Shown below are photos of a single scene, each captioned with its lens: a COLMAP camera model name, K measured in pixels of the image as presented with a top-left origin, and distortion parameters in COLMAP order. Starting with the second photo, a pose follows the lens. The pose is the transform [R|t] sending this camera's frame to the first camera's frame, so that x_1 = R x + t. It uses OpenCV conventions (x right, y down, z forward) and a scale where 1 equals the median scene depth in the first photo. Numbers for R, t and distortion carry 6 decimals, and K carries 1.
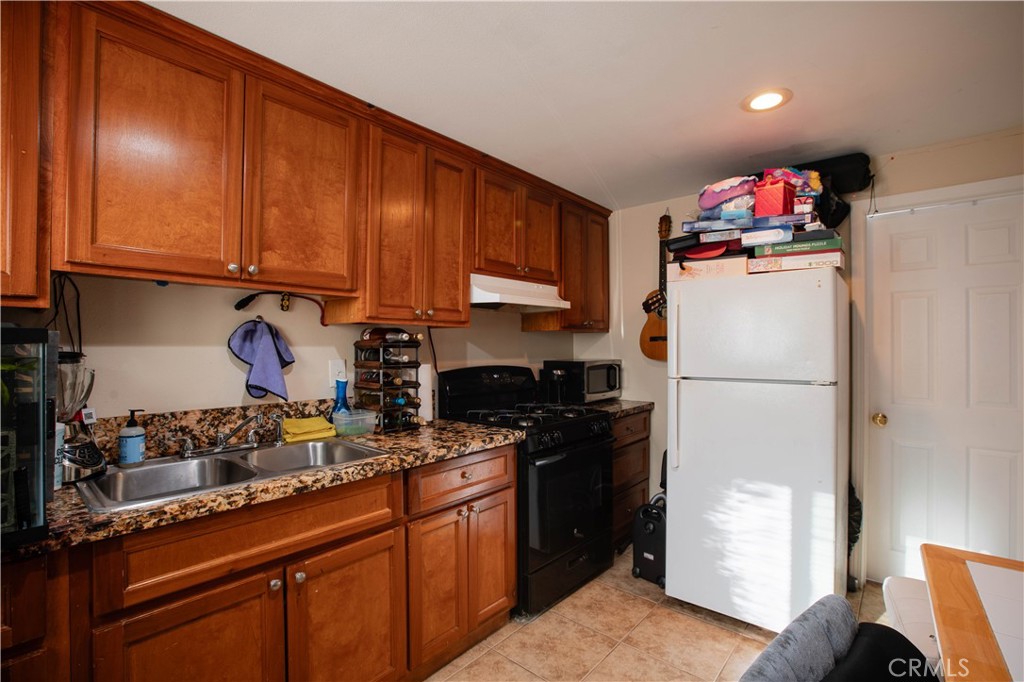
lens RADIAL K [[473.0, 0, 518.4], [0, 473.0, 342.0], [0, 0, 1]] dist [-0.018050, 0.003082]
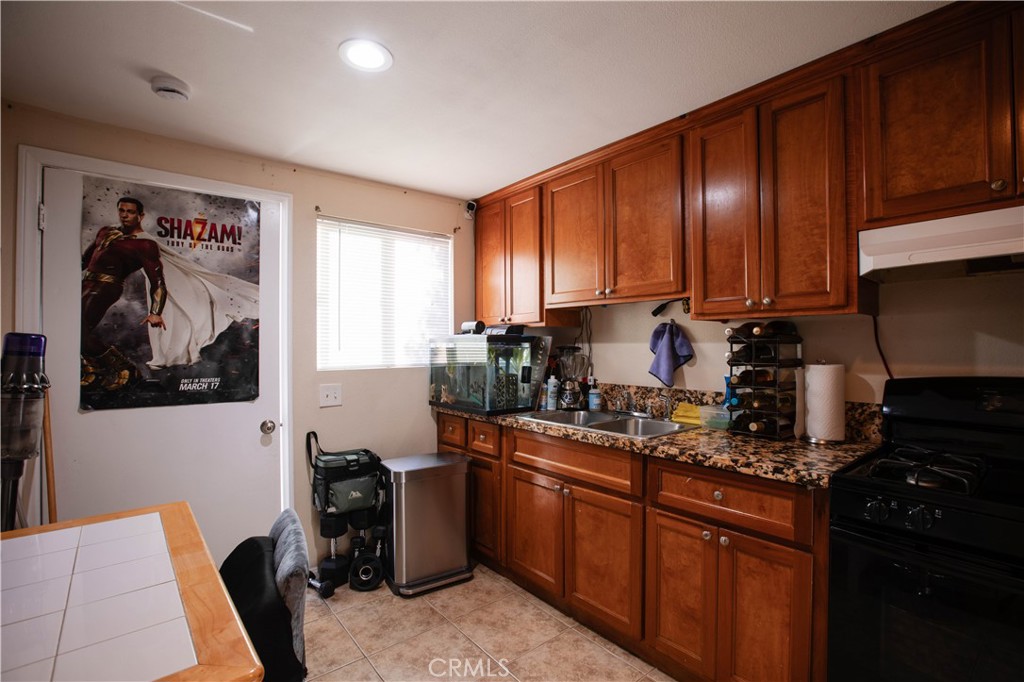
lens RADIAL K [[473.0, 0, 517.6], [0, 473.0, 341.7], [0, 0, 1]] dist [-0.018050, 0.003082]
pose [[-0.163601, -0.009431, -0.986482, 0.814911], [0.010563, 0.999880, -0.011311, 0.016088], [0.986470, -0.012271, -0.163482, 0.819868]]
